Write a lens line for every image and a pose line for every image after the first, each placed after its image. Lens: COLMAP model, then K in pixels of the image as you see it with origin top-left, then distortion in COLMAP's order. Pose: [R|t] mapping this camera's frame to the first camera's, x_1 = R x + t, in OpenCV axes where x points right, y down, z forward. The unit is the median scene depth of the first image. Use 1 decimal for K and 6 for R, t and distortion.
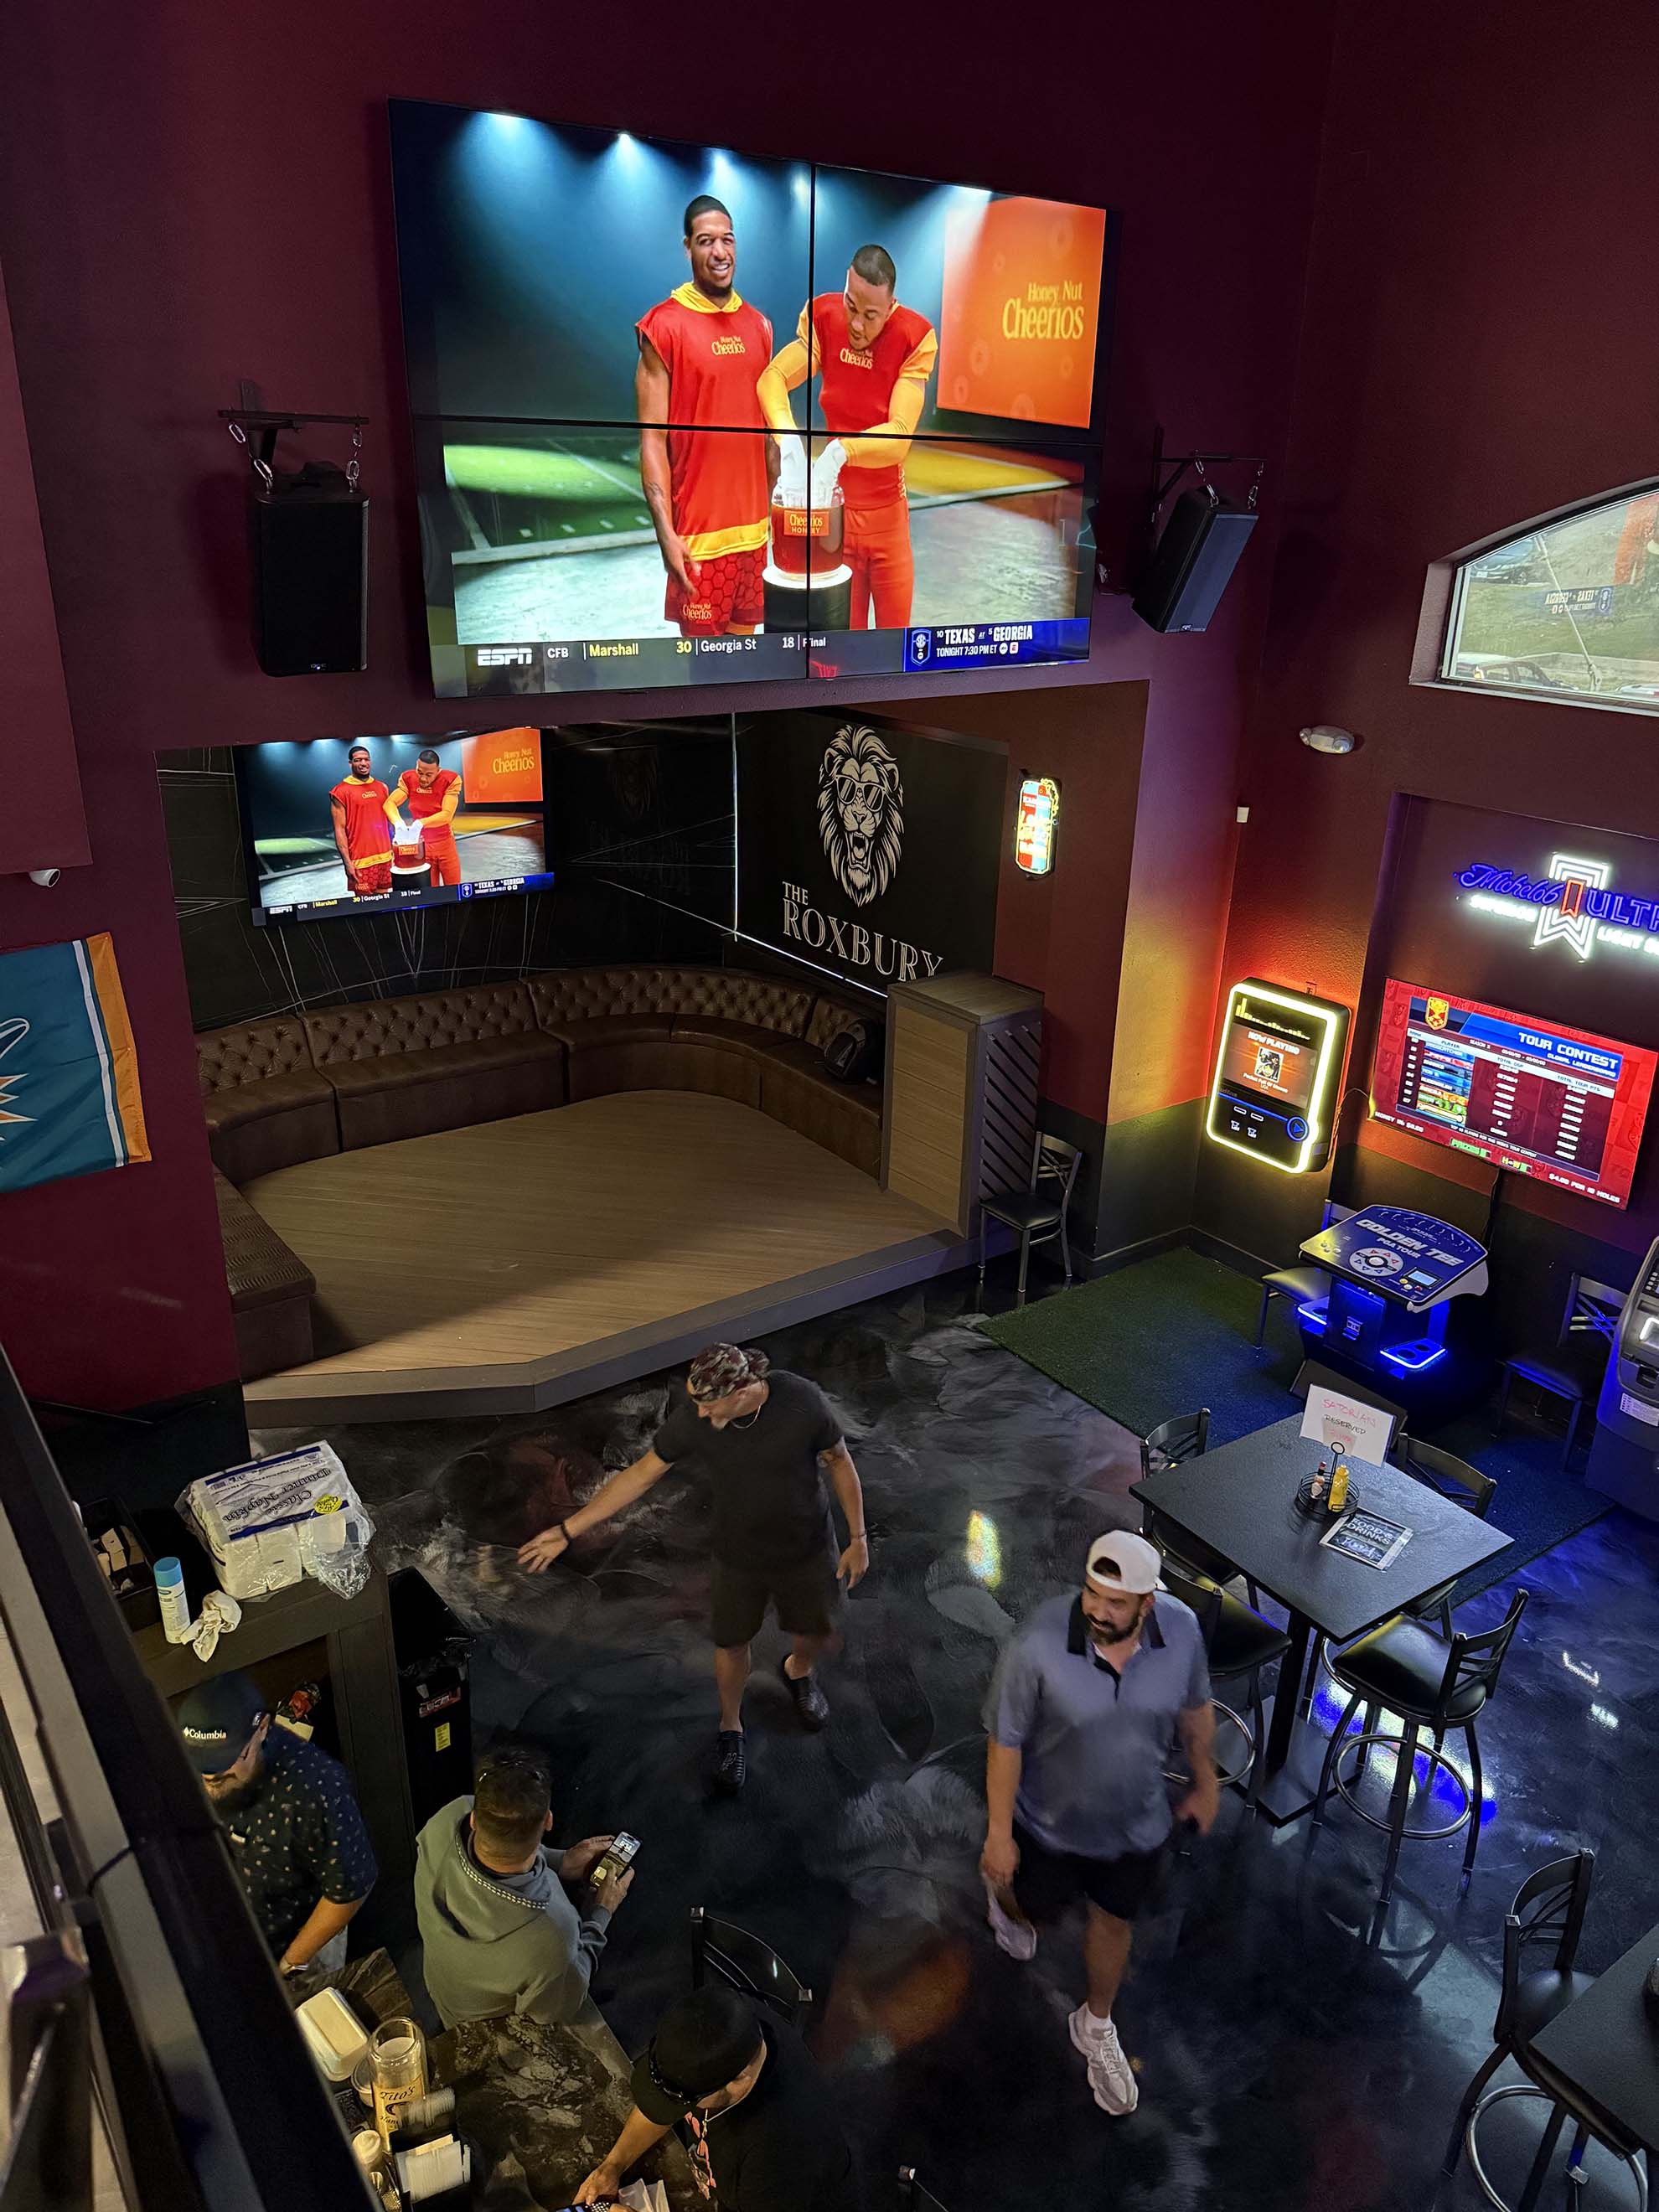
lens RADIAL K [[1549.8, 0, 829.5], [0, 1549.8, 1106.0], [0, 0, 1]] dist [-0.001435, -0.000409]
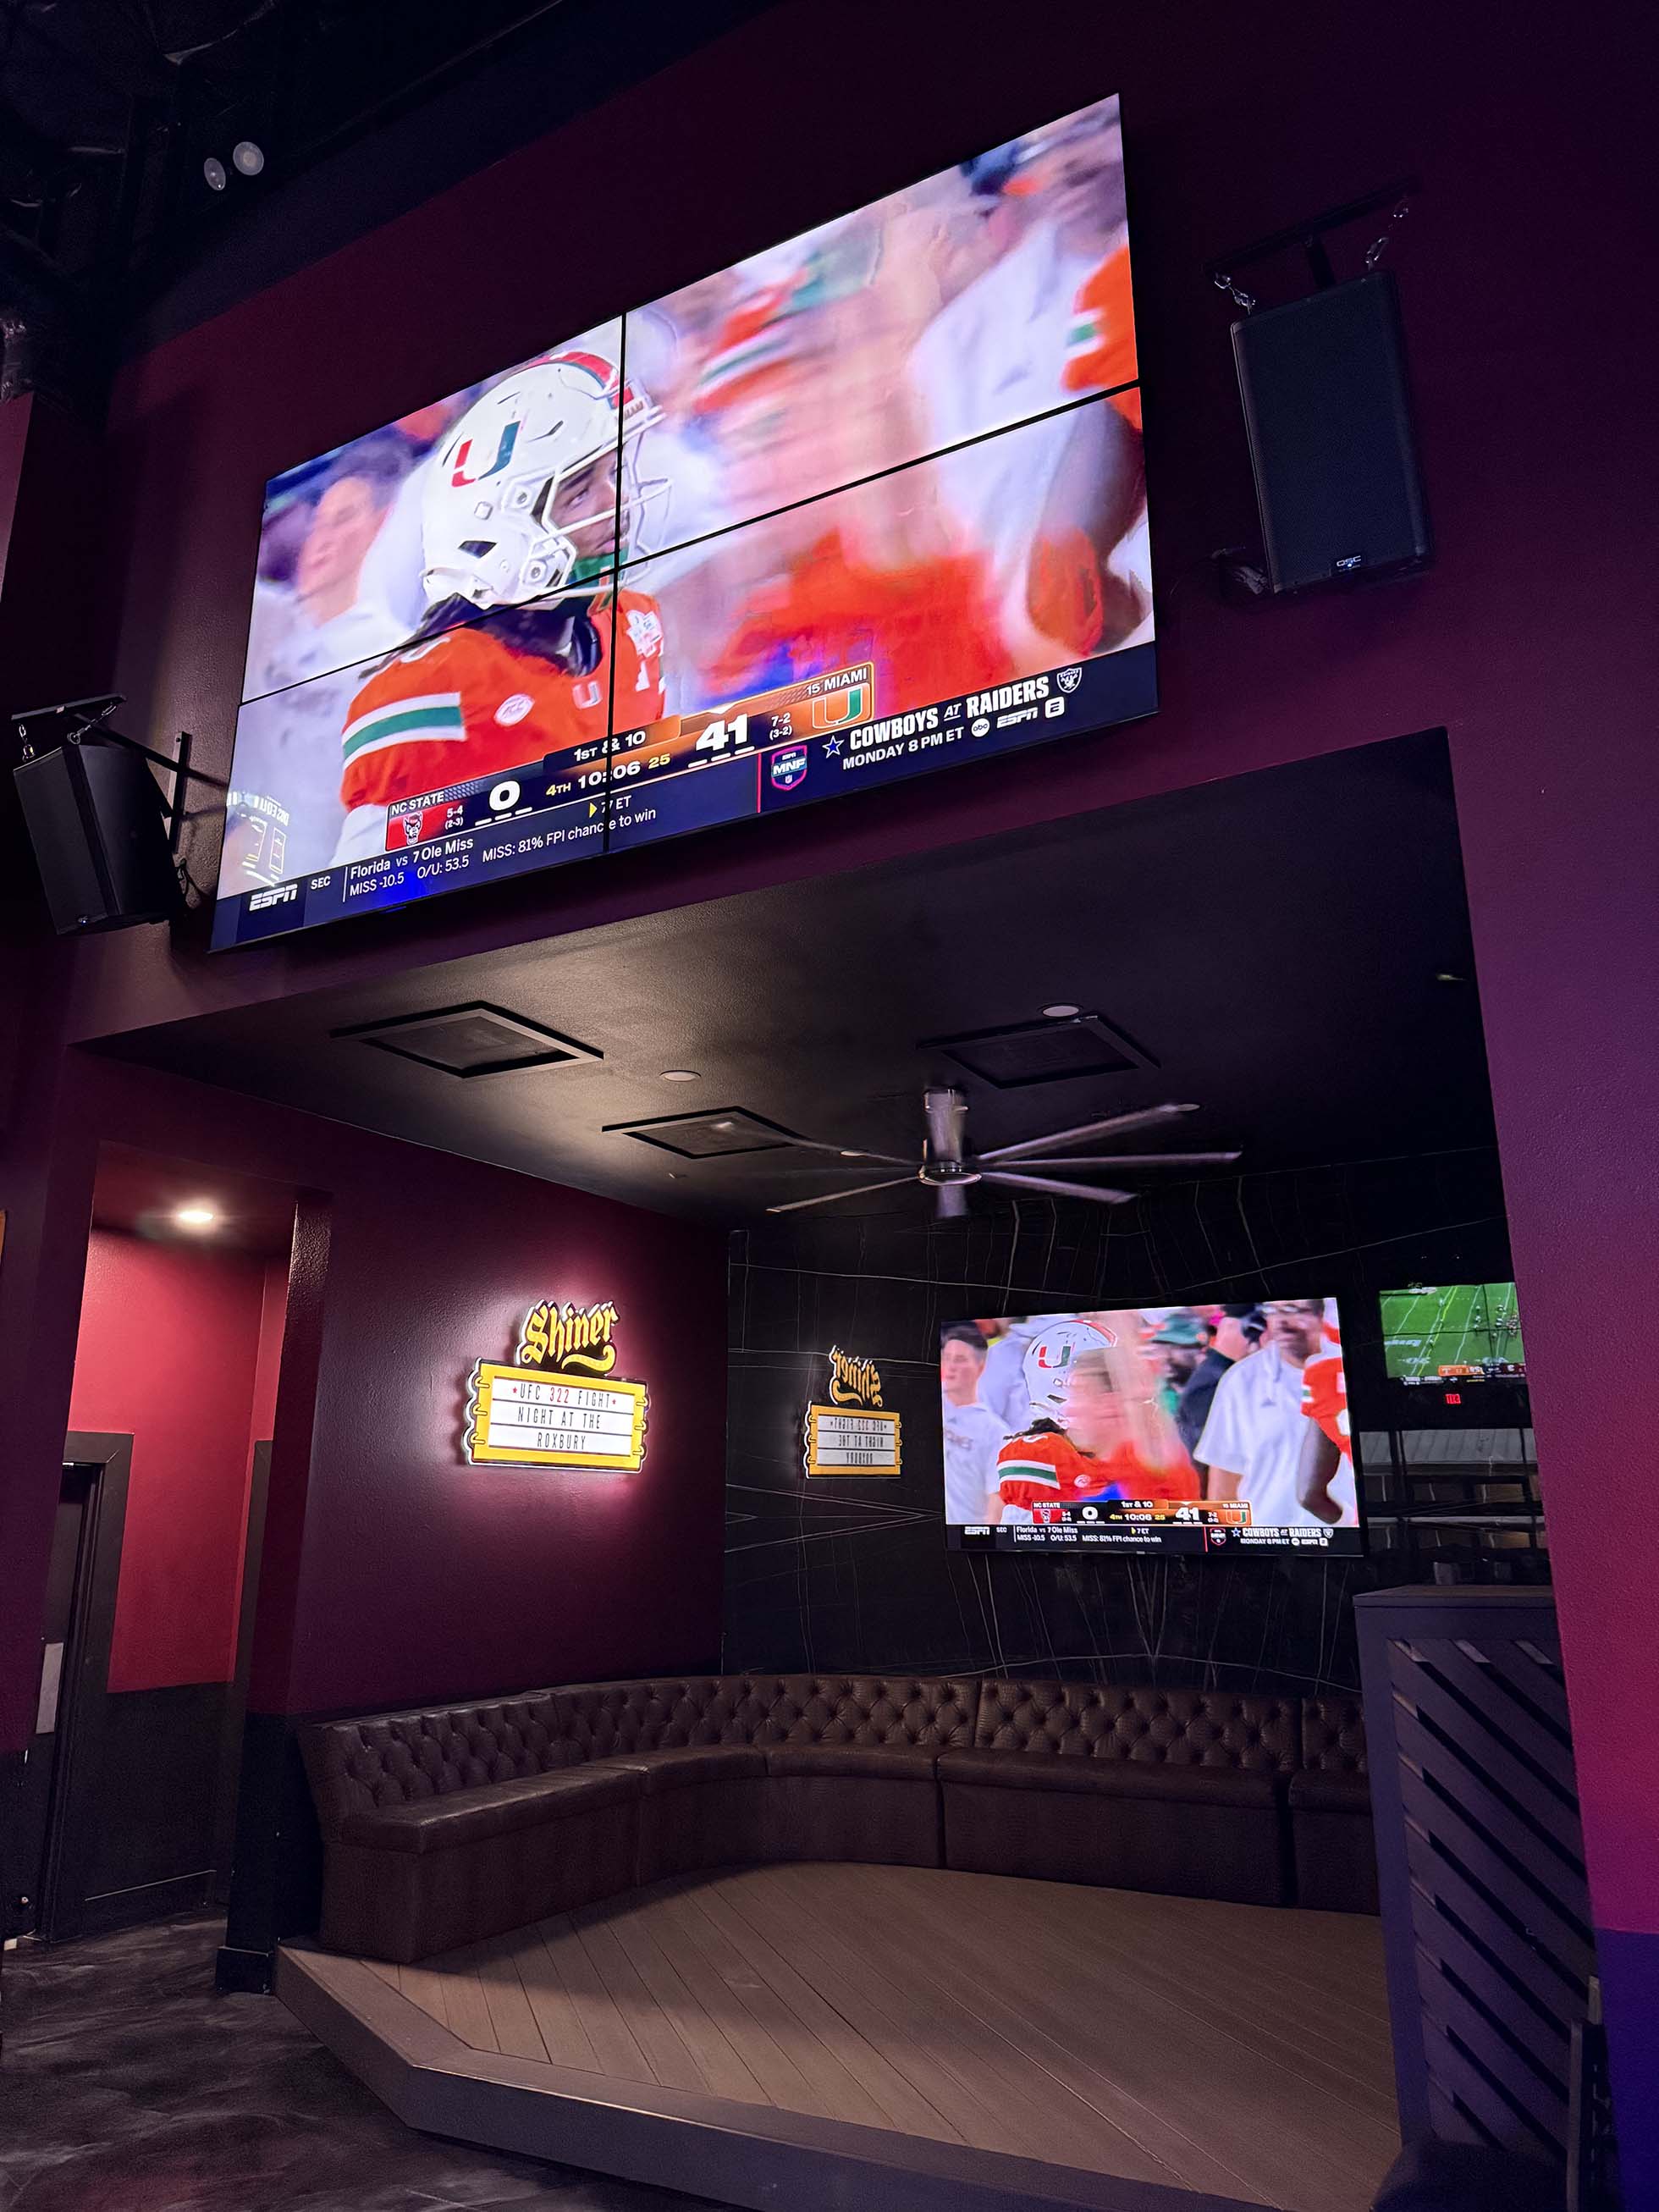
lens RADIAL K [[1580.3, 0, 829.5], [0, 1580.3, 1106.0], [0, 0, 1]] dist [-0.004653, -0.002937]
pose [[0.421143, -0.257091, -0.869795, 0.420498], [-0.322652, 0.853789, -0.408584, 0.048608], [0.847664, 0.452713, 0.276617, 0.663862]]
